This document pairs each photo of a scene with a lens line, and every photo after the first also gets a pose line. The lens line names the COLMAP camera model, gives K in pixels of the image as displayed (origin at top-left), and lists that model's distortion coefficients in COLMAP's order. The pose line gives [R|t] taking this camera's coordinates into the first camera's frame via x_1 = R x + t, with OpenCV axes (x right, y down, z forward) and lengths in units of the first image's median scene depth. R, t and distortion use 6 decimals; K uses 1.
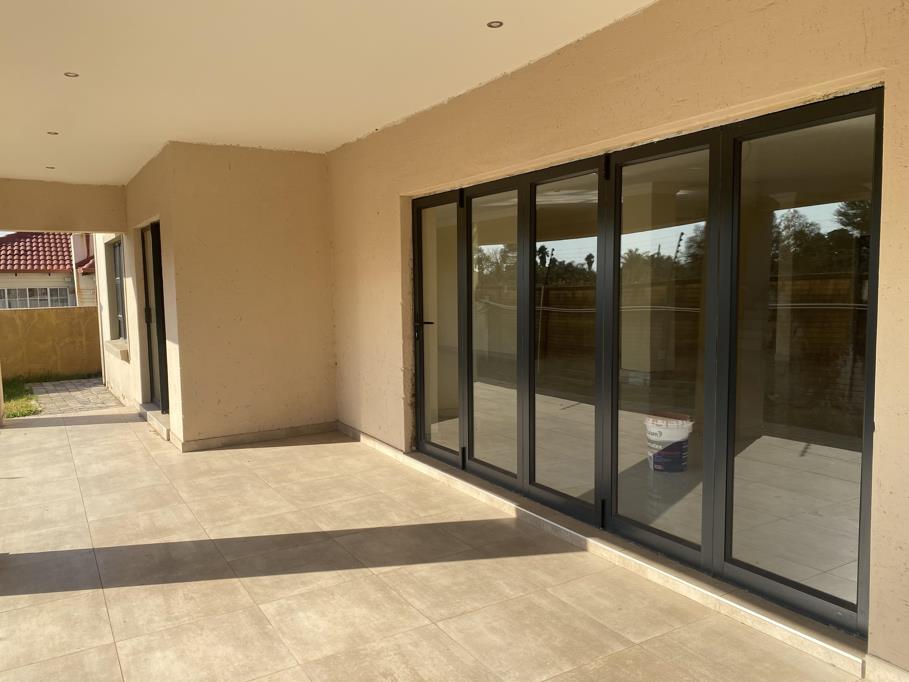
lens RADIAL K [[694.8, 0, 445.3], [0, 694.8, 345.7], [0, 0, 1]] dist [0.094288, -0.098808]
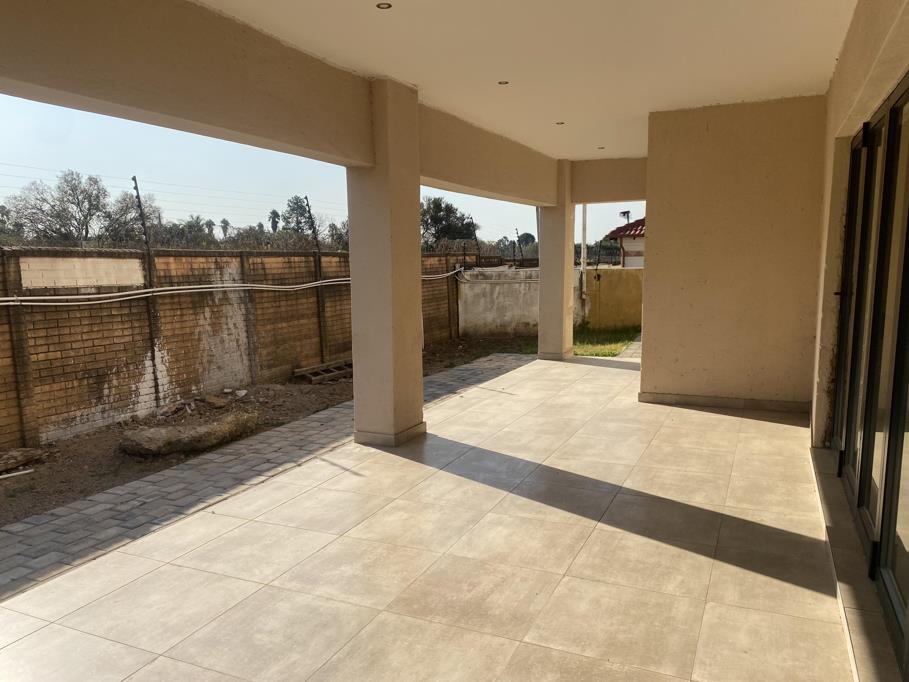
lens RADIAL K [[694.8, 0, 445.3], [0, 694.8, 345.7], [0, 0, 1]] dist [0.094288, -0.098808]
pose [[0.573255, 0.114497, -0.811338, 0.478674], [-0.072093, 0.993397, 0.089252, -0.015630], [0.816200, 0.007328, 0.577724, 0.177815]]
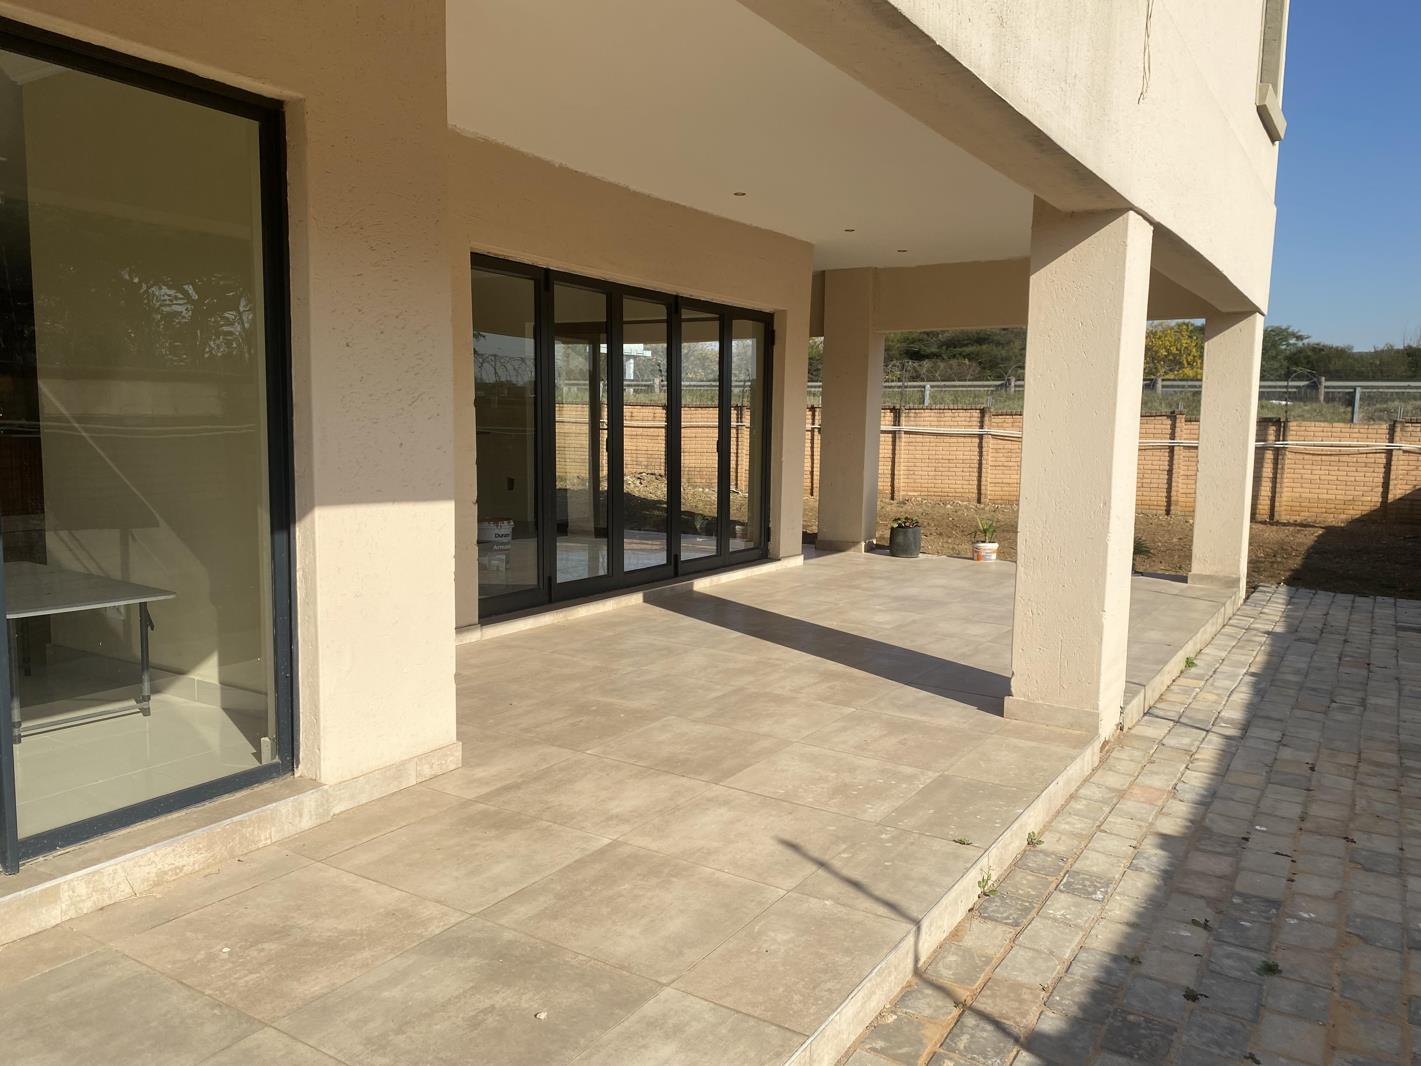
lens RADIAL K [[1065.5, 0, 651.0], [0, 1065.5, 538.3], [0, 0, 1]] dist [-0.000511, -0.000615]
pose [[-0.422897, -0.091535, 0.901543, -1.387017], [0.073652, 0.988122, 0.134874, -0.074399], [-0.903179, 0.123438, -0.411132, 1.644092]]
